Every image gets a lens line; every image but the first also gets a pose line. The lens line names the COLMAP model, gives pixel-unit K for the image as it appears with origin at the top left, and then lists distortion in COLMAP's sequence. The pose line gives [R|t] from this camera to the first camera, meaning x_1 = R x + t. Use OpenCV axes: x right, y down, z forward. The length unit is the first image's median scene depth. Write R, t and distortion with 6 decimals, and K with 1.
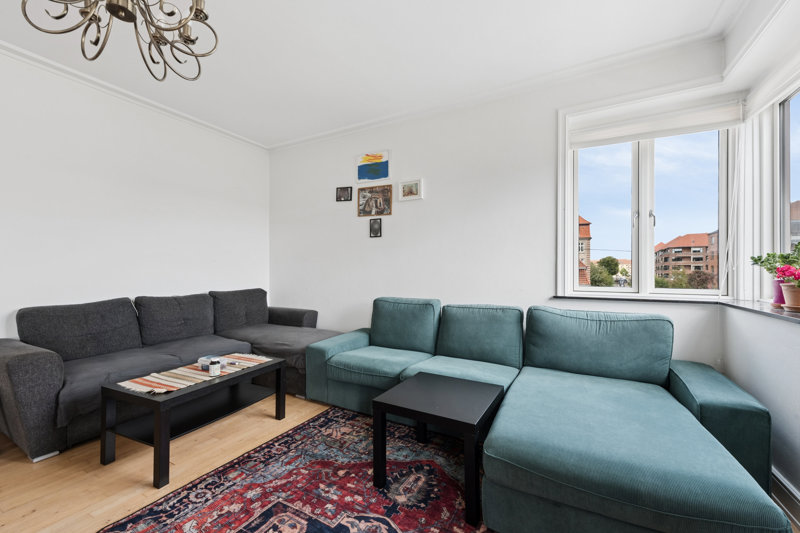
lens RADIAL K [[323.0, 0, 399.0], [0, 323.0, 270.6], [0, 0, 1]] dist [0.001567, 0.000056]
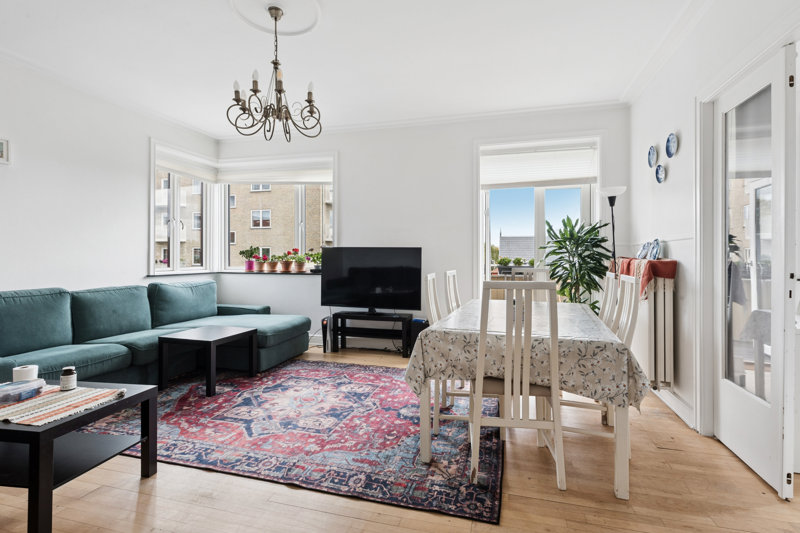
lens RADIAL K [[378.2, 0, 404.4], [0, 378.2, 258.5], [0, 0, 1]] dist [0.001512, -0.000211]
pose [[-0.222834, -0.002384, 0.974853, -1.130901], [-0.002205, 0.999996, 0.001942, 0.002876], [-0.974854, -0.001717, -0.222838, 0.281621]]
